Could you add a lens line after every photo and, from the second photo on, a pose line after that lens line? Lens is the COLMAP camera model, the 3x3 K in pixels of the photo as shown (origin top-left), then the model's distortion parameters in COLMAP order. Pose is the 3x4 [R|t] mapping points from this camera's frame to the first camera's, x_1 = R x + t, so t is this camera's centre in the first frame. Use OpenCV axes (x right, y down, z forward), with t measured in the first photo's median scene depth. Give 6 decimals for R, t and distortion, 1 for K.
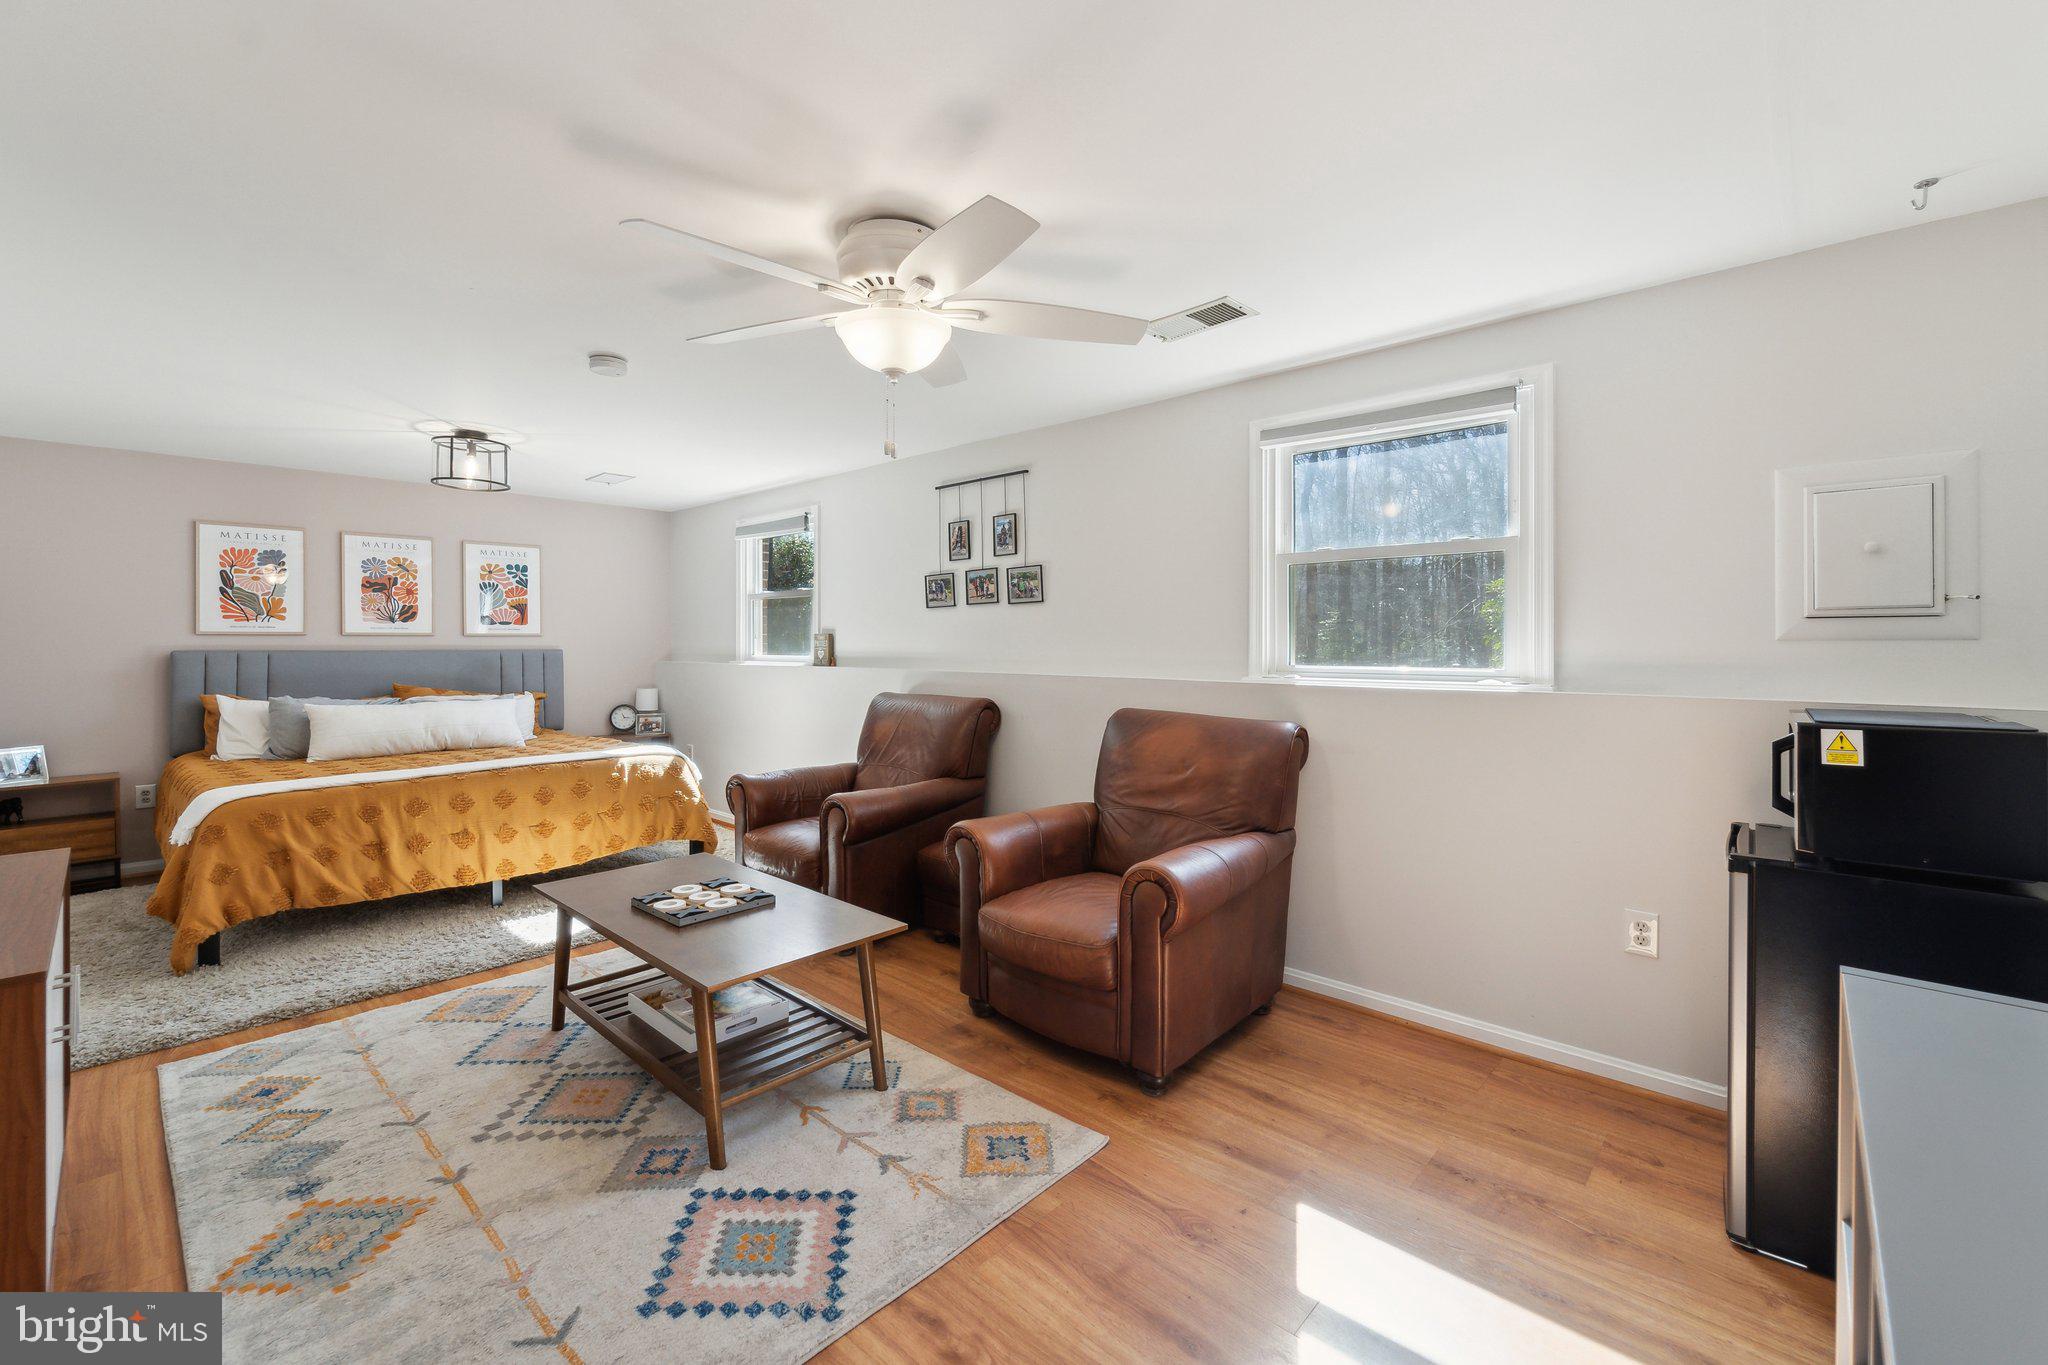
lens RADIAL K [[851.6, 0, 1035.1], [0, 851.6, 648.3], [0, 0, 1]] dist [0.000817, -0.001685]
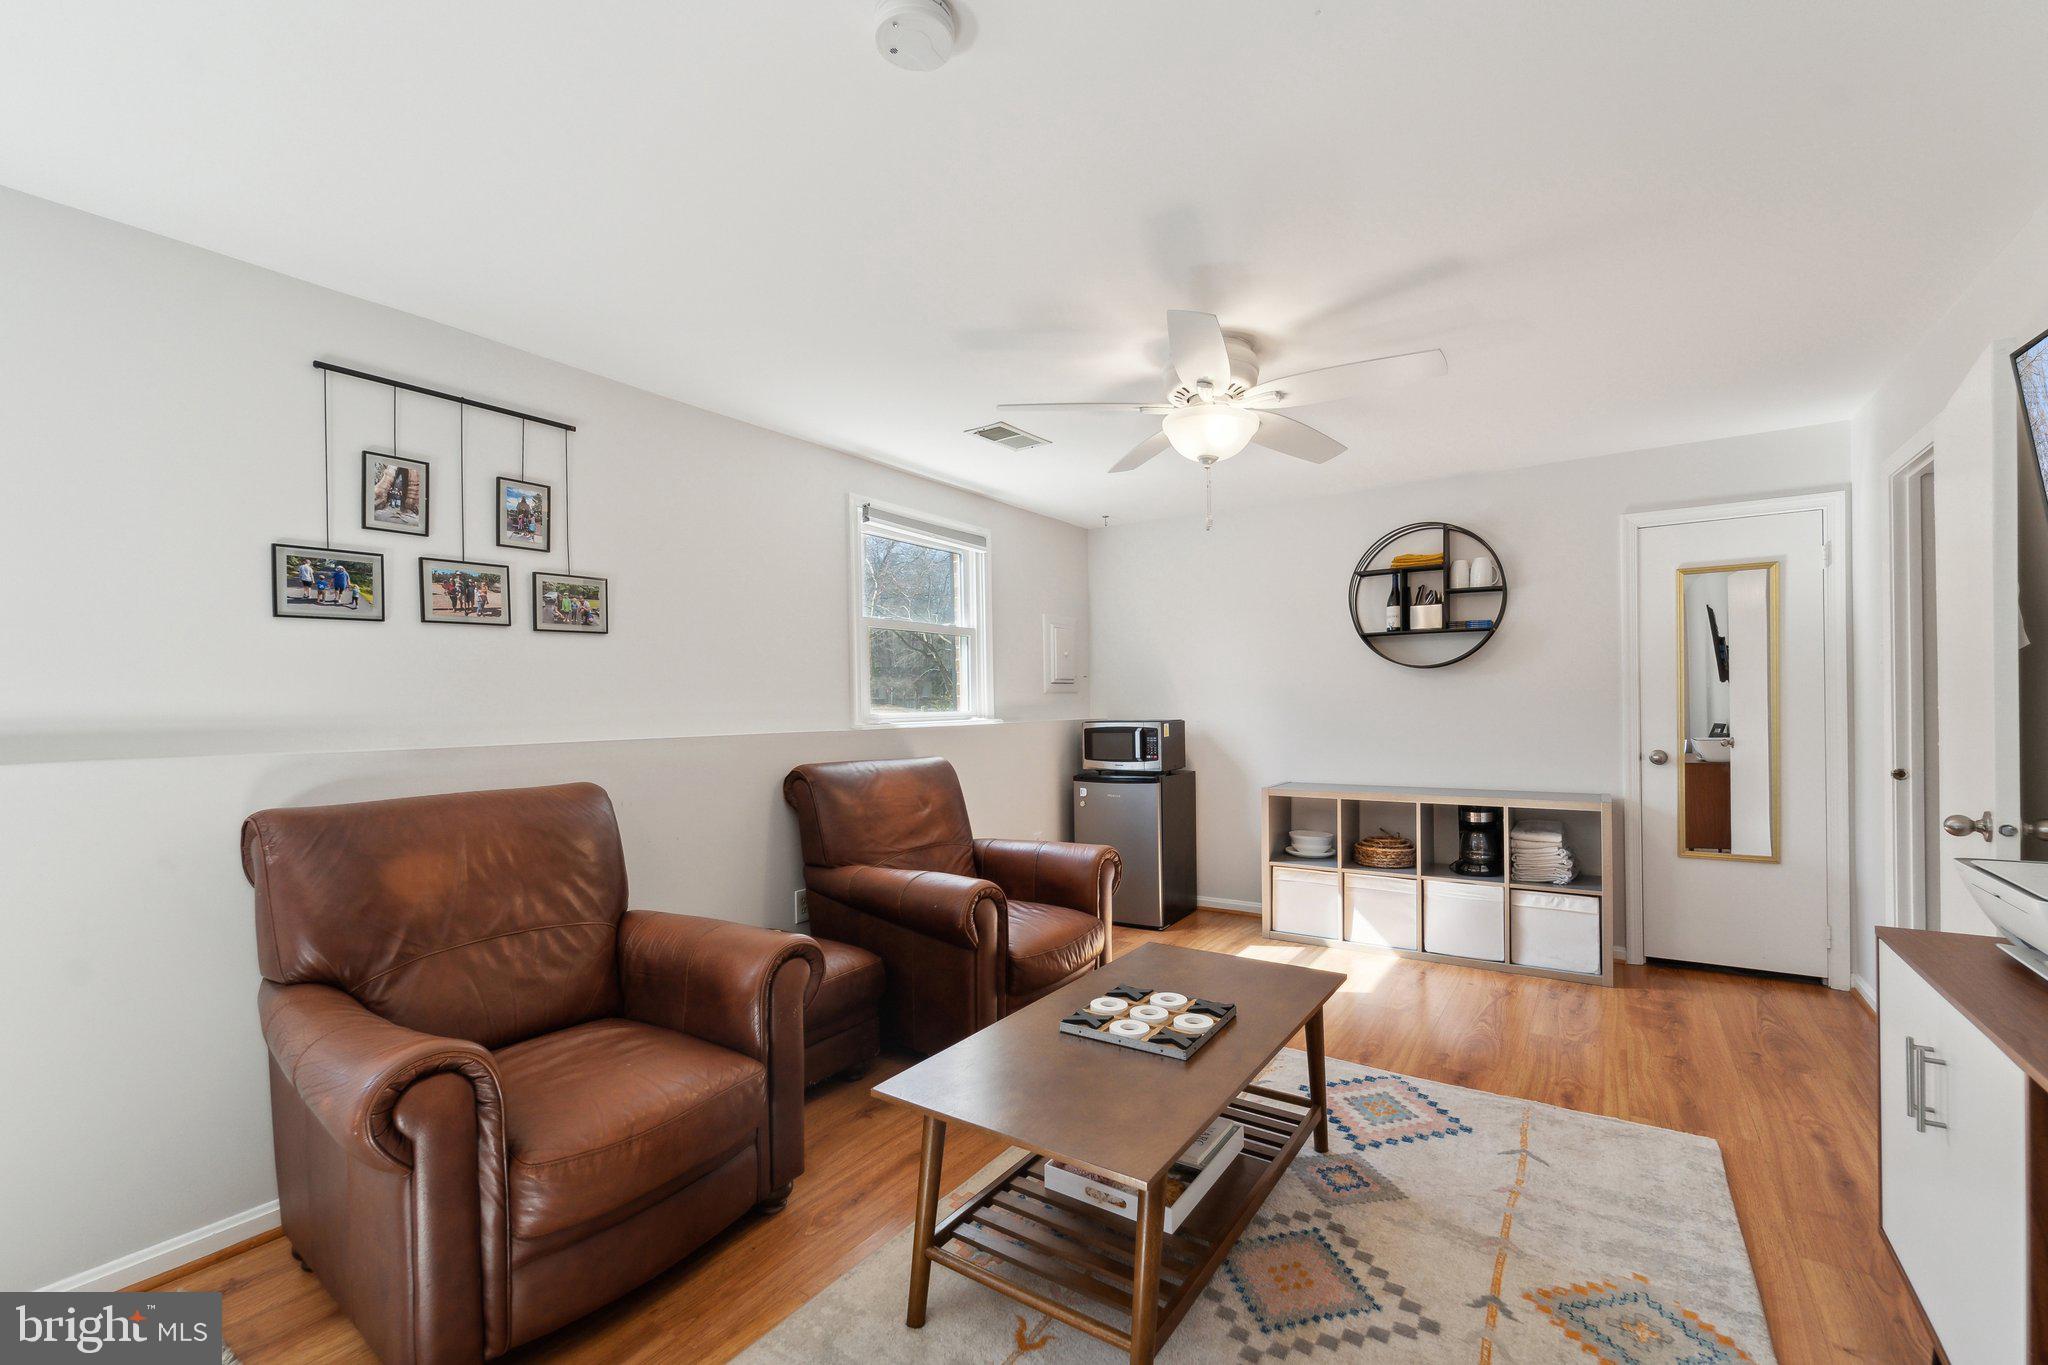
lens RADIAL K [[851.6, 0, 1020.9], [0, 851.6, 720.3], [0, 0, 1]] dist [0.000817, -0.001685]
pose [[-0.135243, -0.016193, 0.990680, -0.748292], [0.022569, 0.999557, 0.019419, 0.009066], [-0.990555, 0.024985, -0.134818, 0.808231]]
